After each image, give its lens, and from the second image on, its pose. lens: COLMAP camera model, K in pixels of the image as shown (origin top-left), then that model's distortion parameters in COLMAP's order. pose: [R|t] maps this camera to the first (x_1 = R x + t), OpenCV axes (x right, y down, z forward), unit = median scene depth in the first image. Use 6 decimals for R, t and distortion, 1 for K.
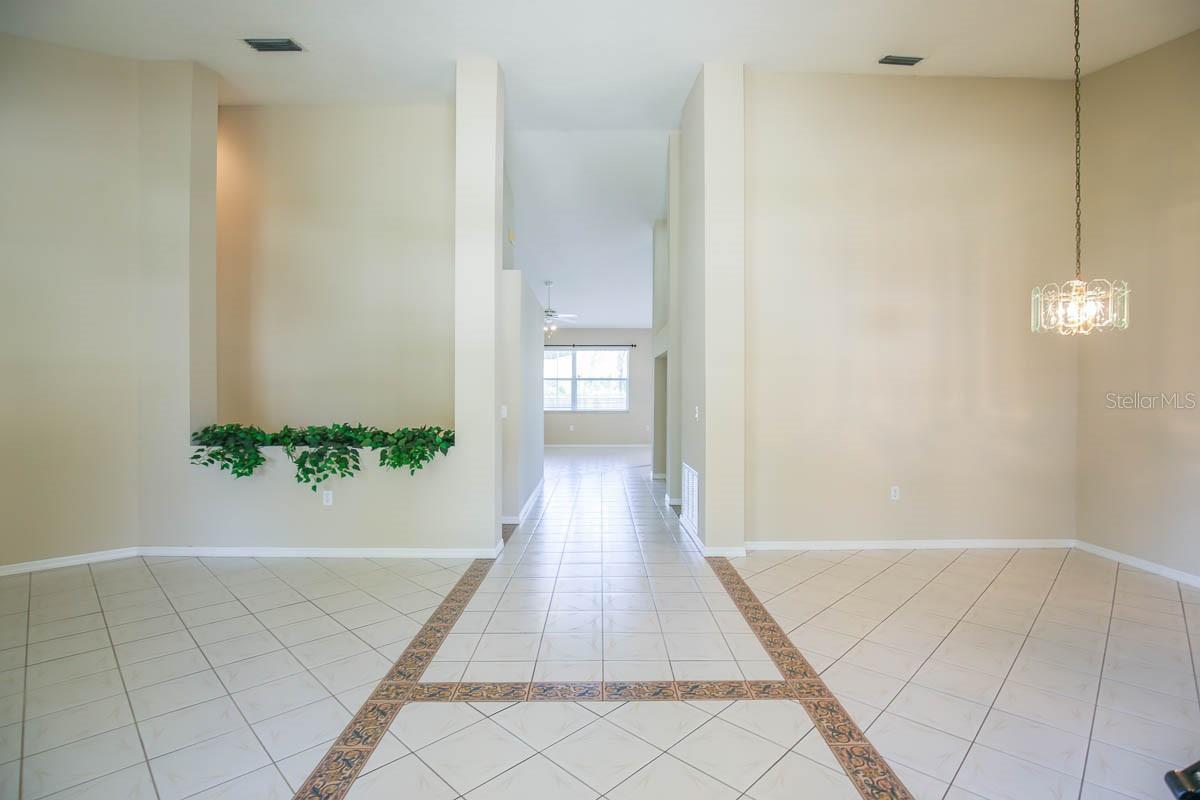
lens RADIAL K [[568.5, 0, 589.7], [0, 568.5, 400.3], [0, 0, 1]] dist [-0.028928, 0.005948]
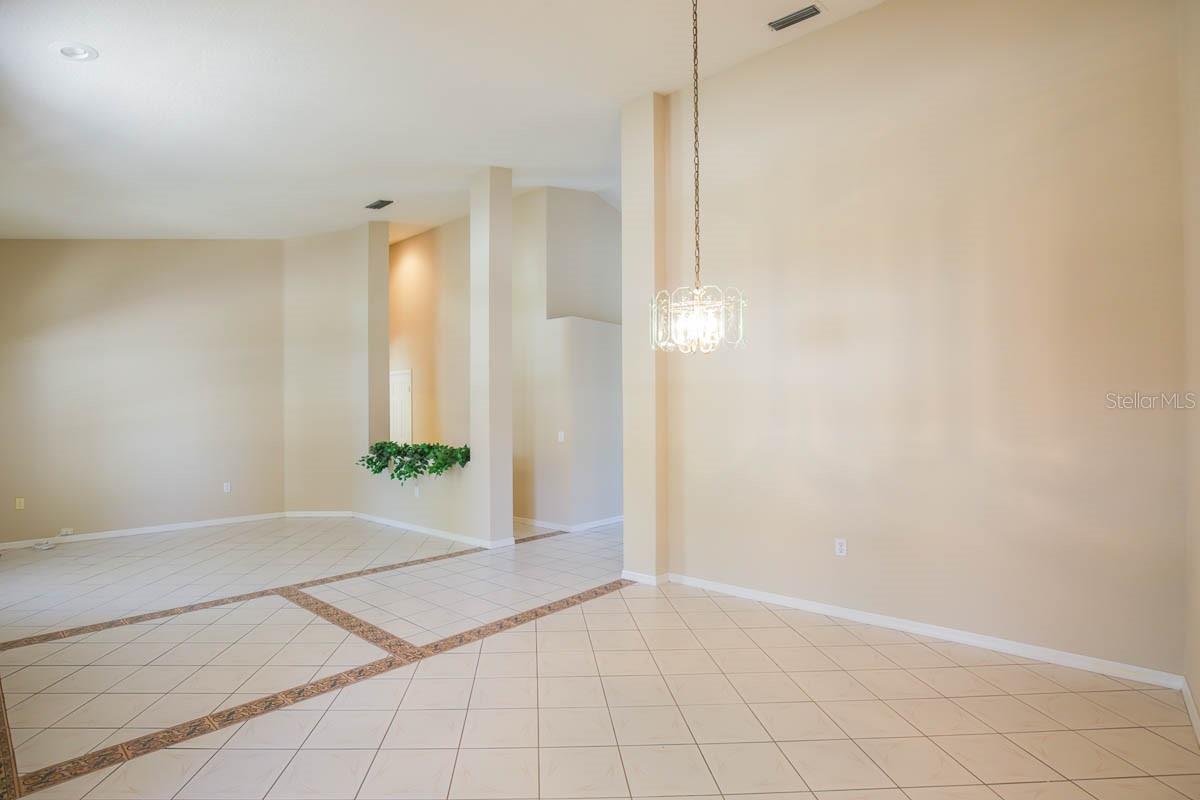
lens RADIAL K [[569.4, 0, 541.7], [0, 569.4, 415.5], [0, 0, 1]] dist [-0.016731, 0.000547]
pose [[0.716487, -0.009635, -0.697534, 0.886011], [0.004477, 0.999948, -0.009213, -0.016555], [0.697586, 0.003478, 0.716492, 0.151526]]
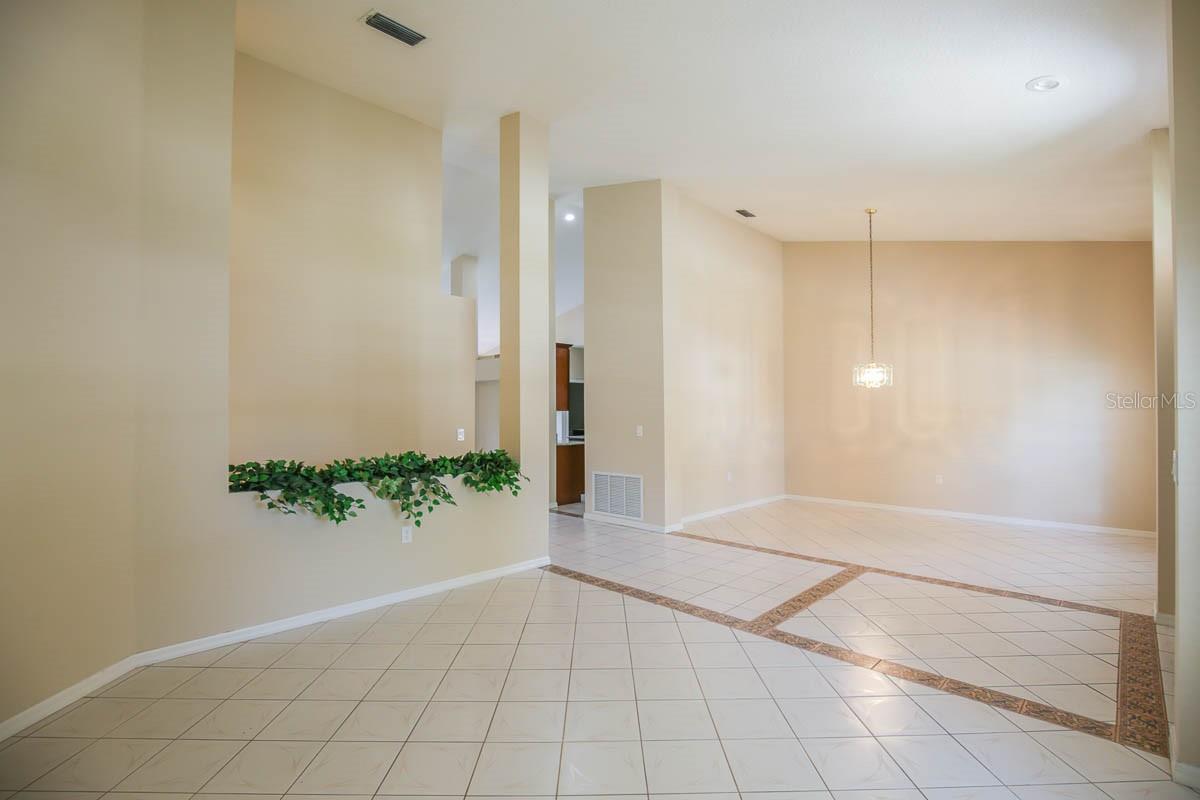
lens RADIAL K [[568.5, 0, 595.2], [0, 568.5, 403.9], [0, 0, 1]] dist [-0.028928, 0.005948]
pose [[0.703038, 0.003837, 0.711142, -0.965832], [0.008839, 0.999861, -0.014133, -0.023352], [-0.711098, 0.016221, 0.702906, 0.152866]]
